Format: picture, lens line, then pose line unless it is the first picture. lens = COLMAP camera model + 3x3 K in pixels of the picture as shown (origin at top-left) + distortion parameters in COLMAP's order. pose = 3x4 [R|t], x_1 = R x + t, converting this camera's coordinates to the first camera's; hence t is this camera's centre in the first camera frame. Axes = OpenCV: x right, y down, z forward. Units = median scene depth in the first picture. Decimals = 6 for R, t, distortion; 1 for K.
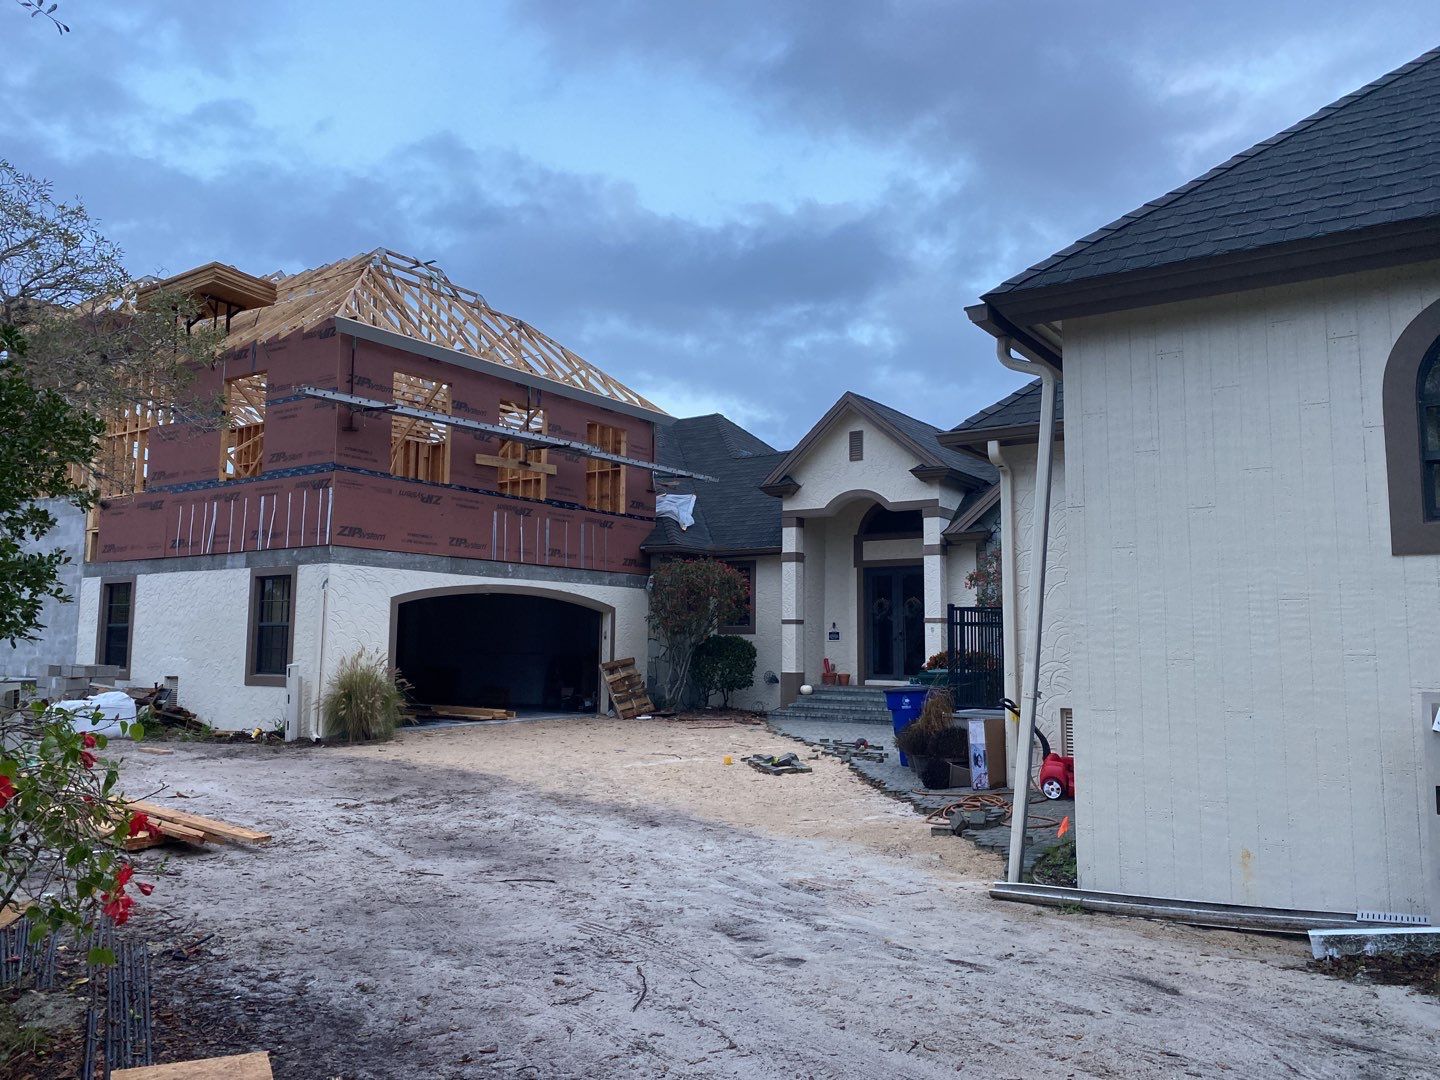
lens RADIAL K [[1163.5, 0, 723.6], [0, 1163.5, 537.3], [0, 0, 1]] dist [0.002964, 0.000408]
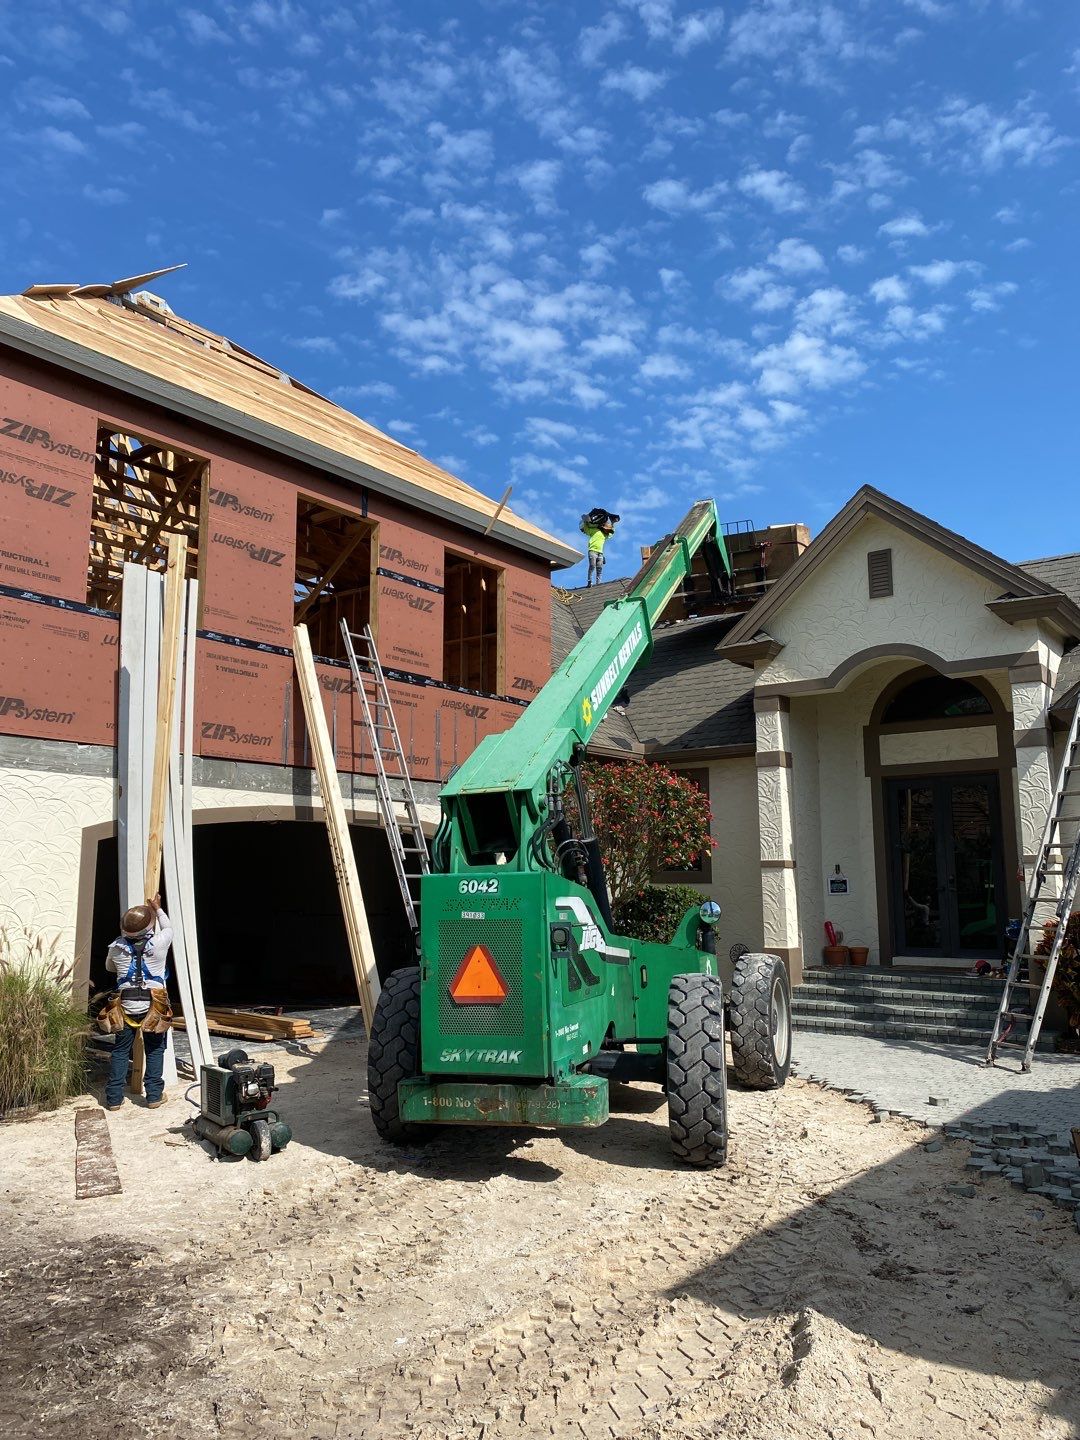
lens RADIAL K [[1163.5, 0, 537.1], [0, 1163.5, 718.9], [0, 0, 1]] dist [0.002964, 0.000408]
pose [[0.998736, -0.017844, -0.046987, -0.038618], [0.015397, 0.998532, -0.051937, 0.025997], [0.047845, 0.051148, 0.997544, 0.378023]]
